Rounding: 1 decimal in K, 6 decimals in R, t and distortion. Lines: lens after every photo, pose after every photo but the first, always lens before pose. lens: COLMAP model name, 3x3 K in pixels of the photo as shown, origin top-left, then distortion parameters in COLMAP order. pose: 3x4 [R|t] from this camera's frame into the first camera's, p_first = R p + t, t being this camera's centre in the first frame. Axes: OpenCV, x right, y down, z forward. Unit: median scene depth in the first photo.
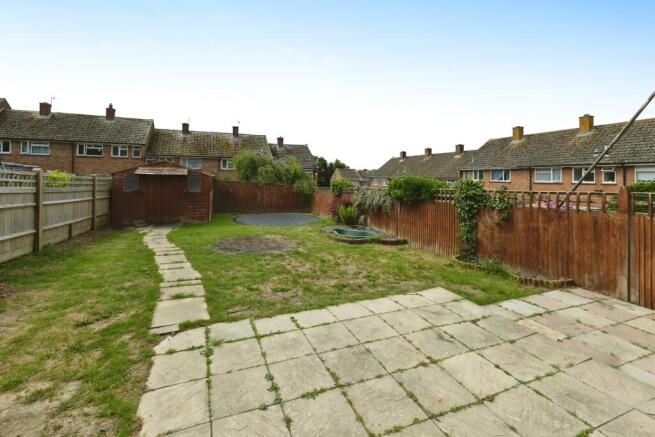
lens RADIAL K [[298.9, 0, 327.5], [0, 298.9, 180.6], [0, 0, 1]] dist [0.011458, -0.000160]
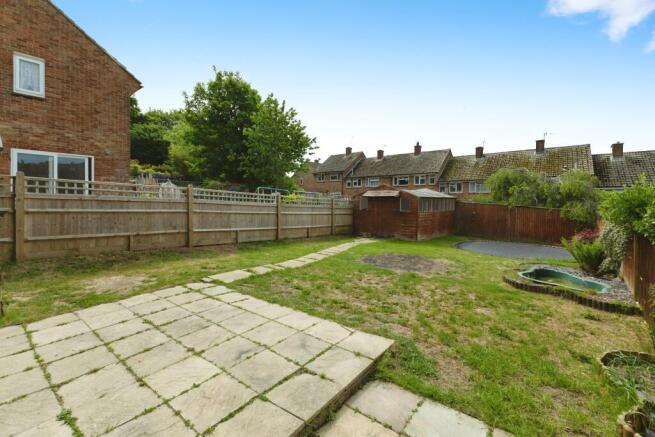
lens RADIAL K [[295.5, 0, 325.9], [0, 295.5, 207.5], [0, 0, 1]] dist [0.013191, -0.000383]
pose [[0.487941, 0.007641, -0.872843, 0.397186], [-0.007116, 0.999963, 0.004776, 0.021300], [0.872848, 0.003880, 0.487978, 0.236618]]
